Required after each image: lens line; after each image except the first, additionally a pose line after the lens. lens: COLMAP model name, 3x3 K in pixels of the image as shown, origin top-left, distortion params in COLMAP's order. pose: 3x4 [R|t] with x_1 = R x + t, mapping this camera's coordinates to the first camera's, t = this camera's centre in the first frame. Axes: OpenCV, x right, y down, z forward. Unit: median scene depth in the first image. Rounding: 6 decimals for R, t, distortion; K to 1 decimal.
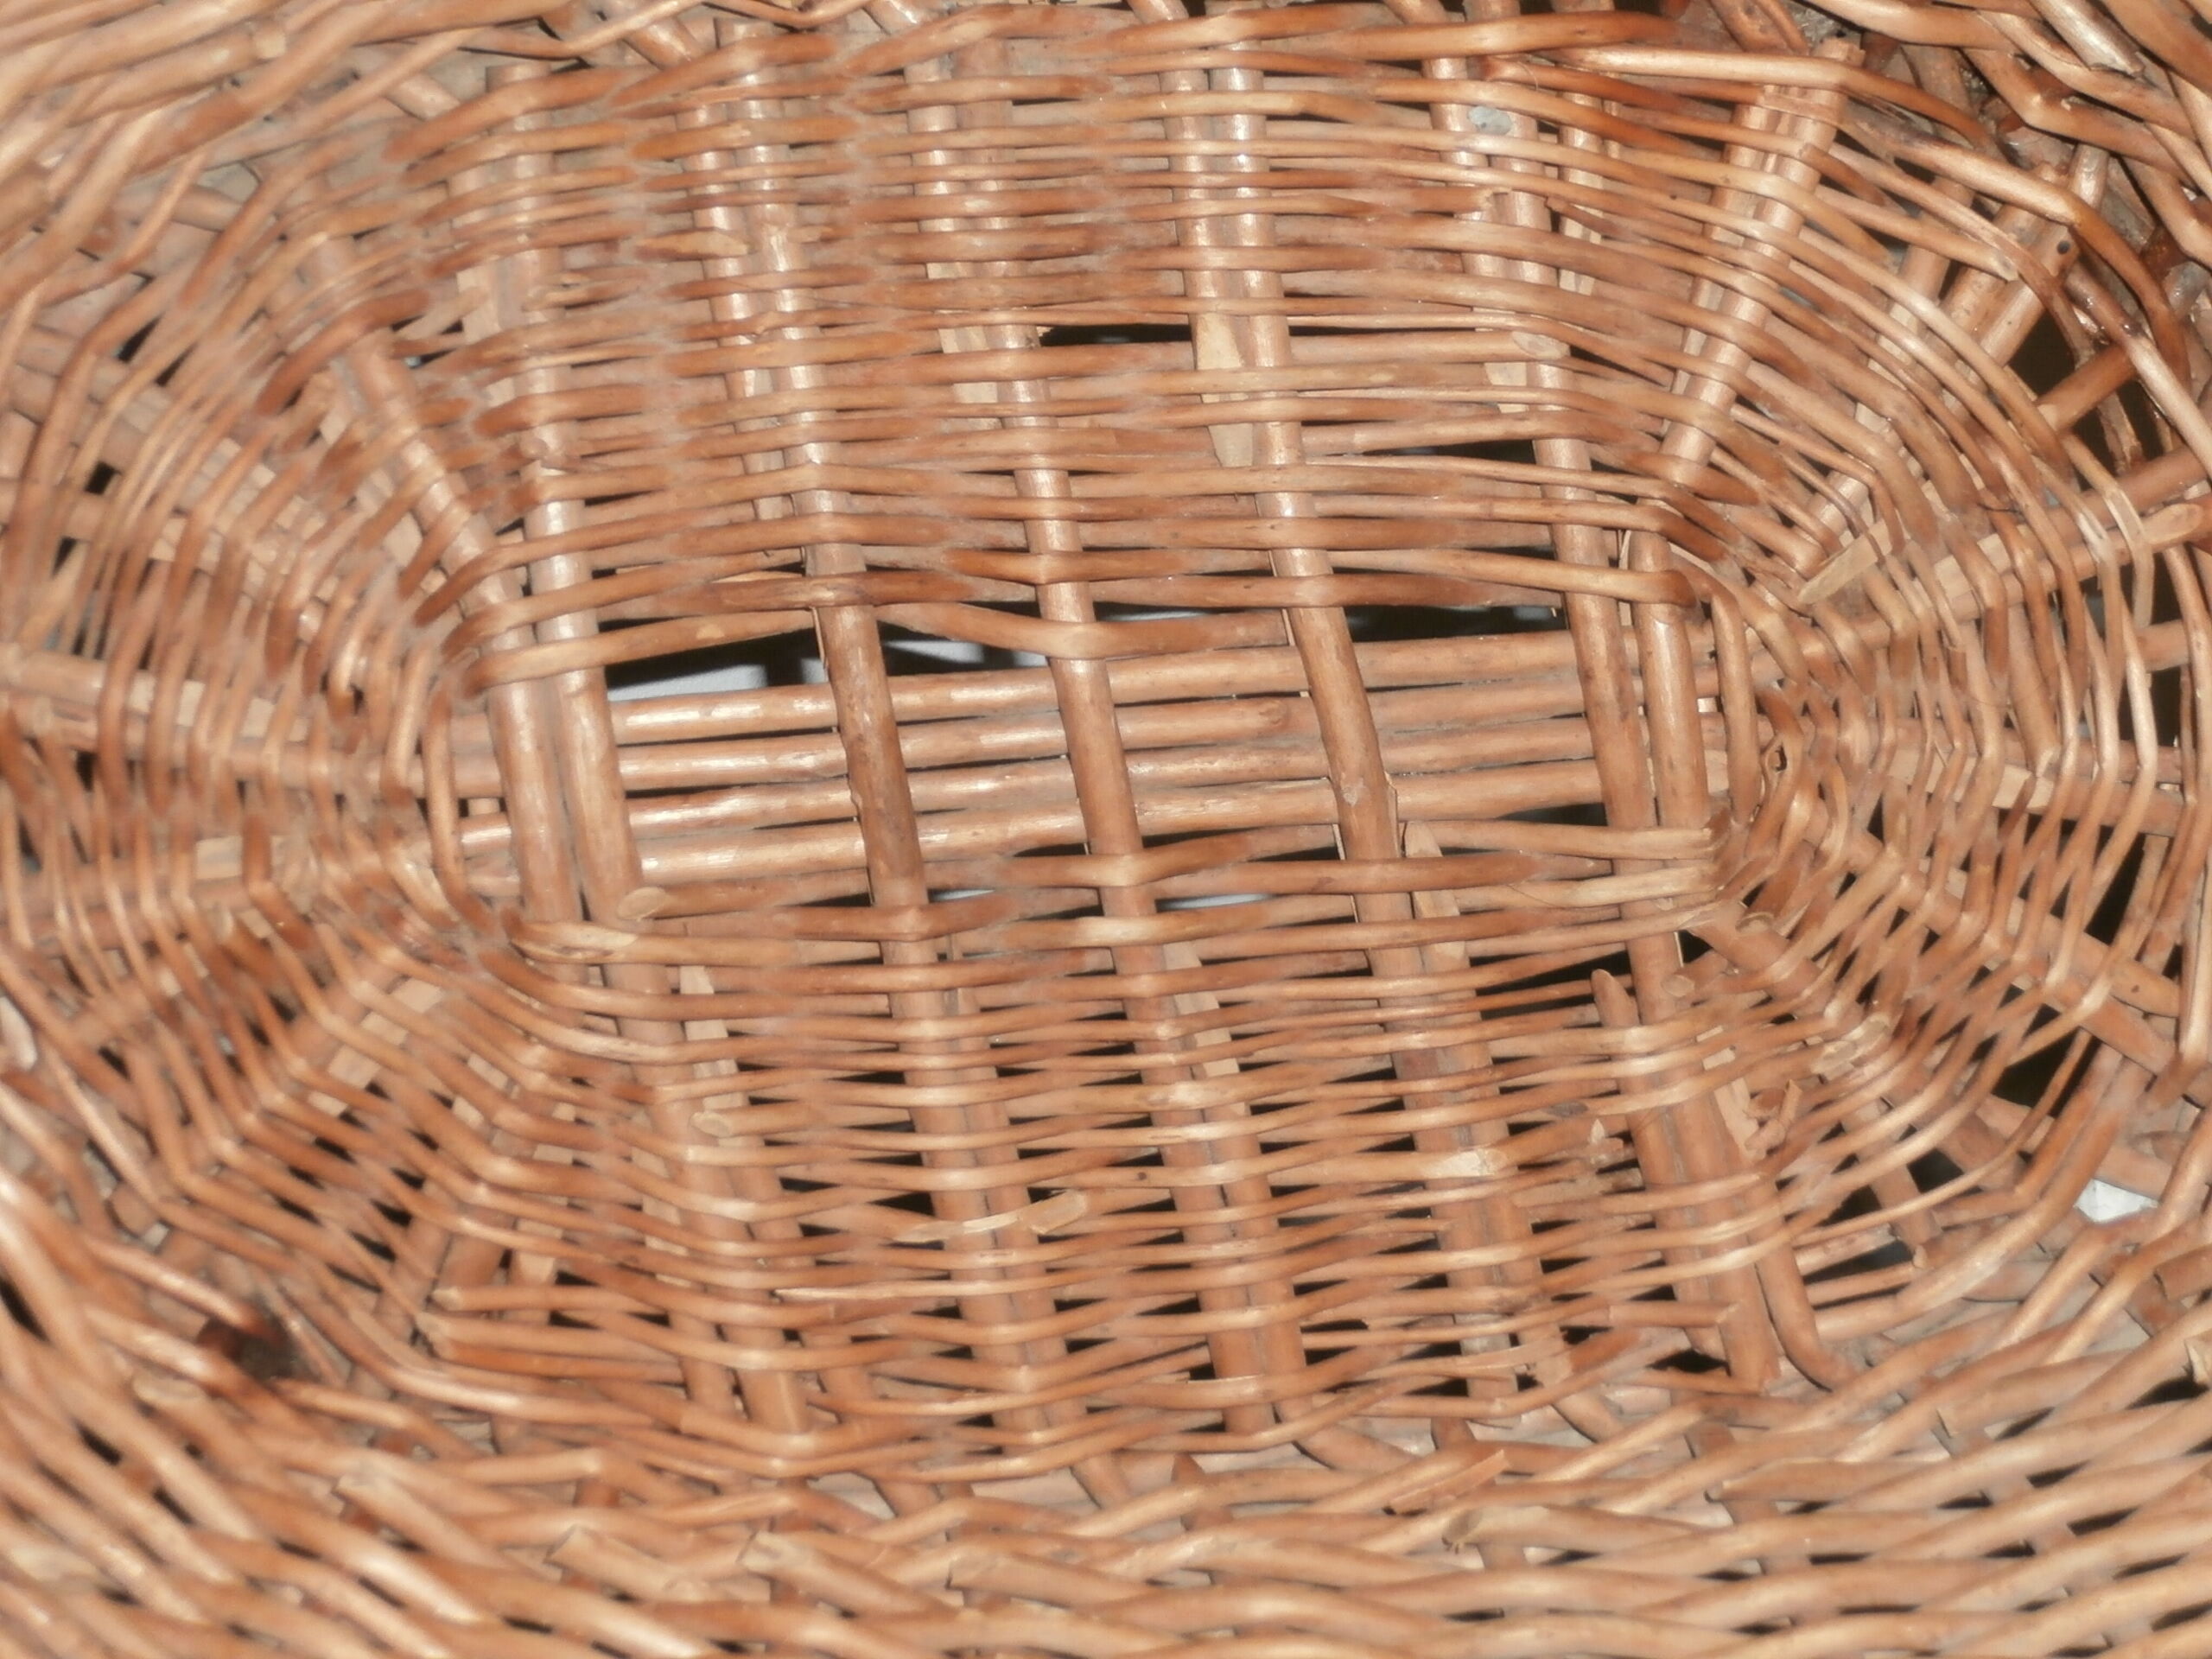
lens RADIAL K [[4415.6, 0, 1111.0], [0, 4415.6, 828.4], [0, 0, 1]] dist [0.042856, 0.000000]
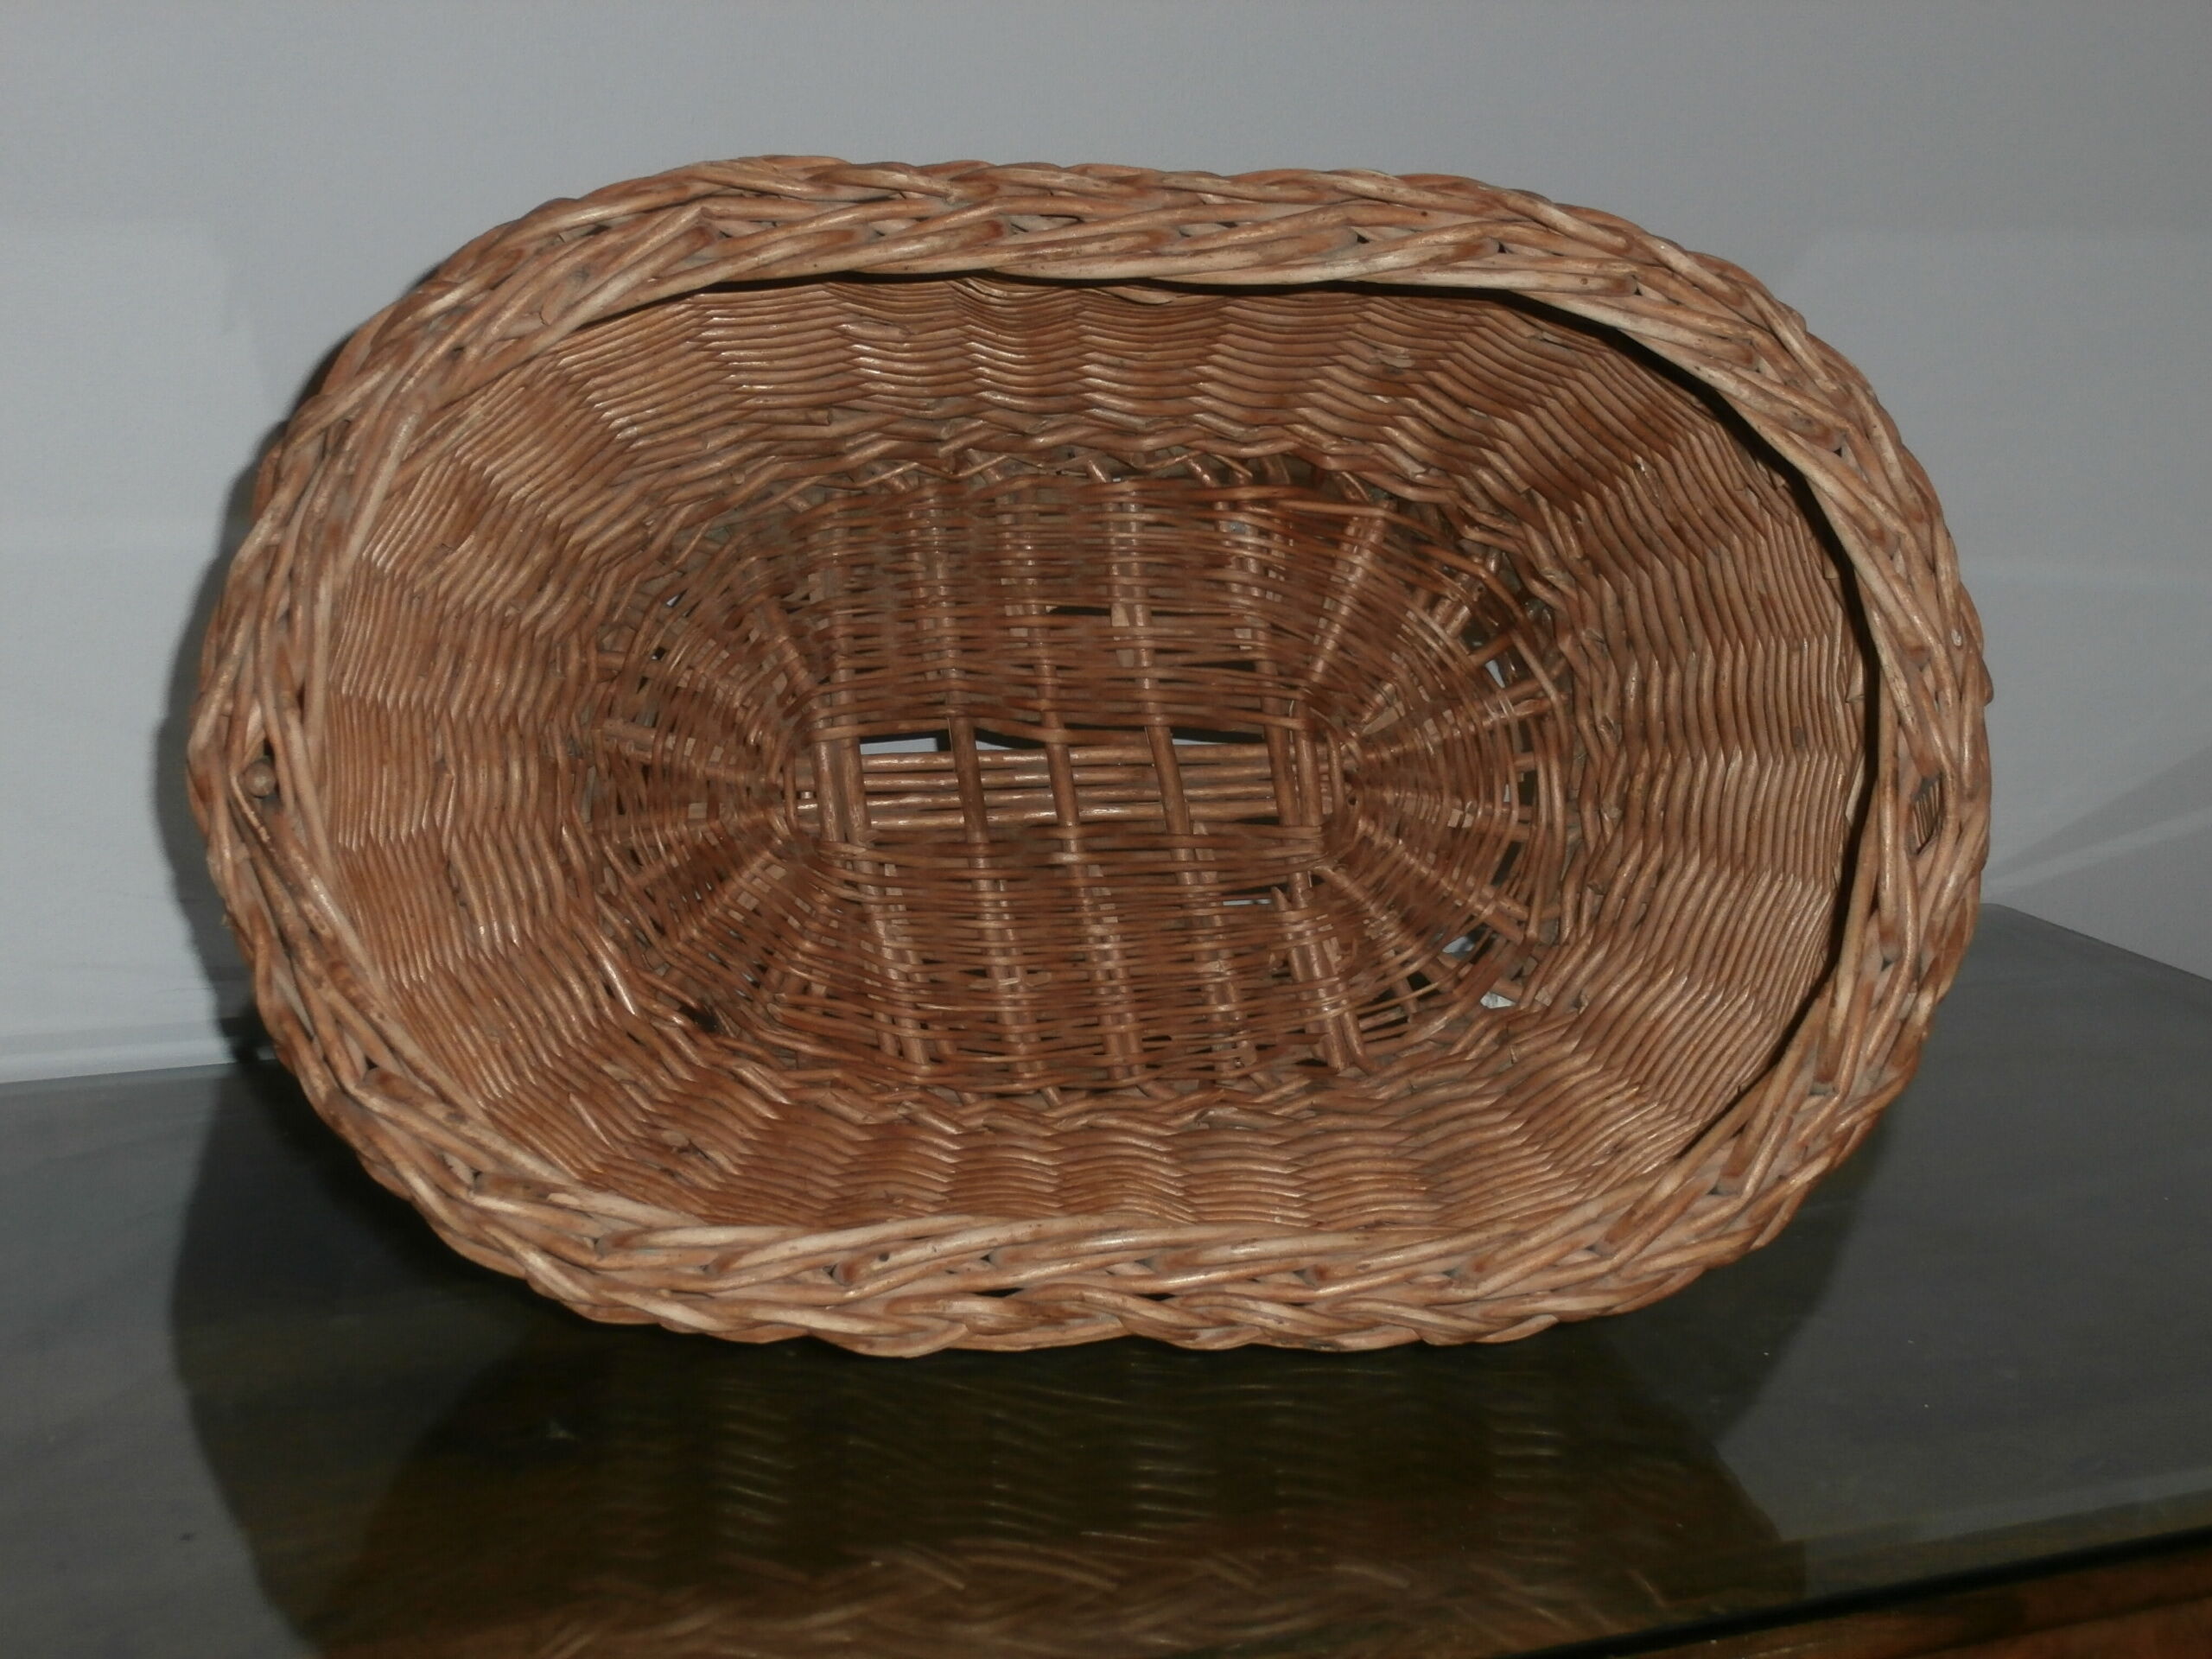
lens RADIAL K [[3570.5, 0, 1101.9], [0, 3570.5, 832.9], [0, 0, 1]] dist [0.001380, 0.000000]
pose [[0.996512, 0.038973, -0.073795, 0.160723], [-0.045644, 0.994806, -0.090986, 0.183232], [0.069866, 0.094037, 0.993114, -0.909154]]
